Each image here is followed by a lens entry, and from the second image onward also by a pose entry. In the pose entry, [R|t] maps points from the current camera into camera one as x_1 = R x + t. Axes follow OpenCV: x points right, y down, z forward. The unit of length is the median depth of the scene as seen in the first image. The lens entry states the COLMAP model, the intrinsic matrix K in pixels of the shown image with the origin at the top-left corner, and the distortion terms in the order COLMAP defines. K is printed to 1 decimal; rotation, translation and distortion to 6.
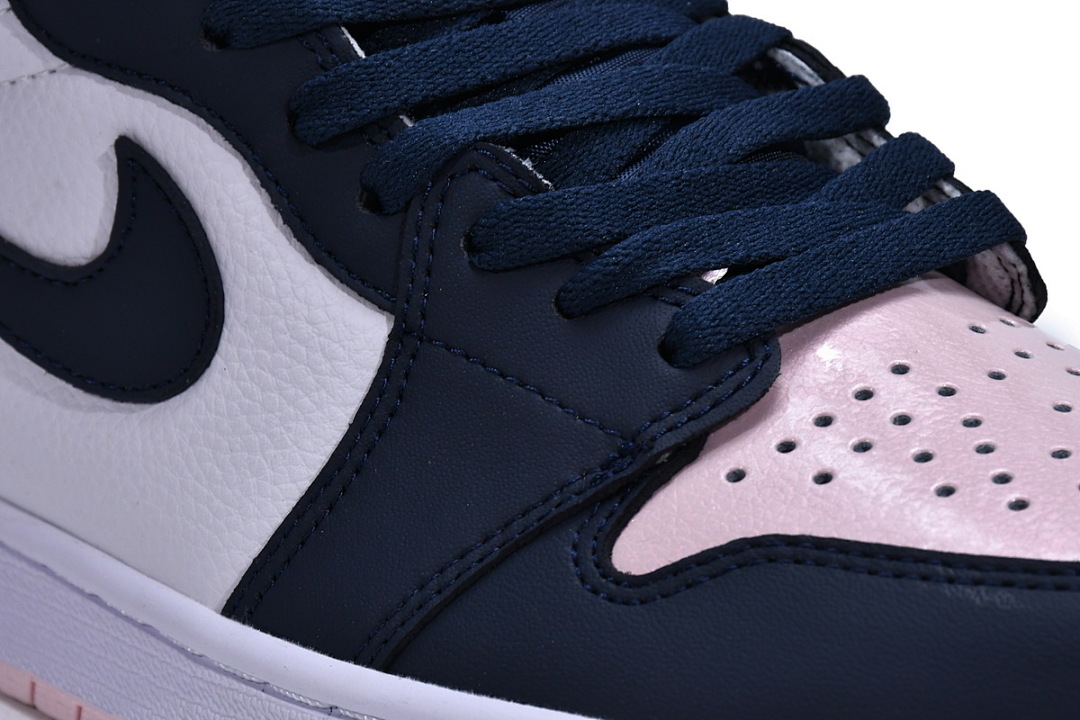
lens RADIAL K [[4469.5, 0, 542.8], [0, 4469.5, 358.0], [0, 0, 1]] dist [0.211017, 0.000000]
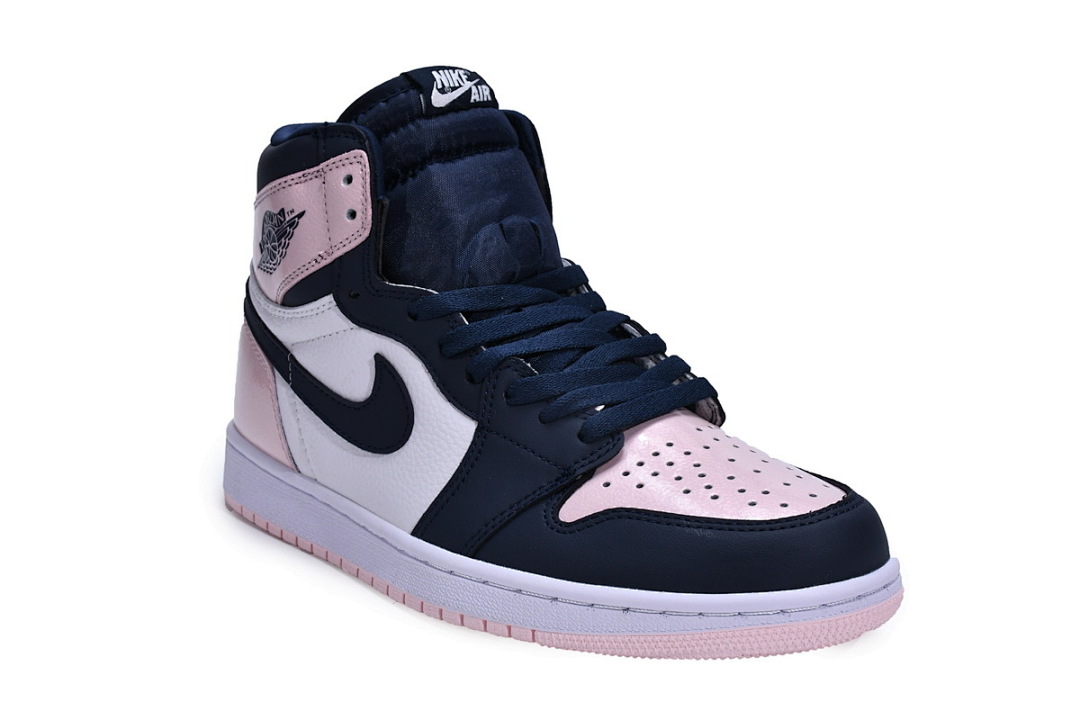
lens RADIAL K [[1517.7, 0, 532.6], [0, 1517.7, 364.9], [0, 0, 1]] dist [-0.016306, 0.000000]
pose [[0.999875, 0.011357, -0.011028, 0.008561], [-0.011892, 0.998692, -0.049721, 0.001056], [0.010449, 0.049846, 0.998702, 0.105941]]
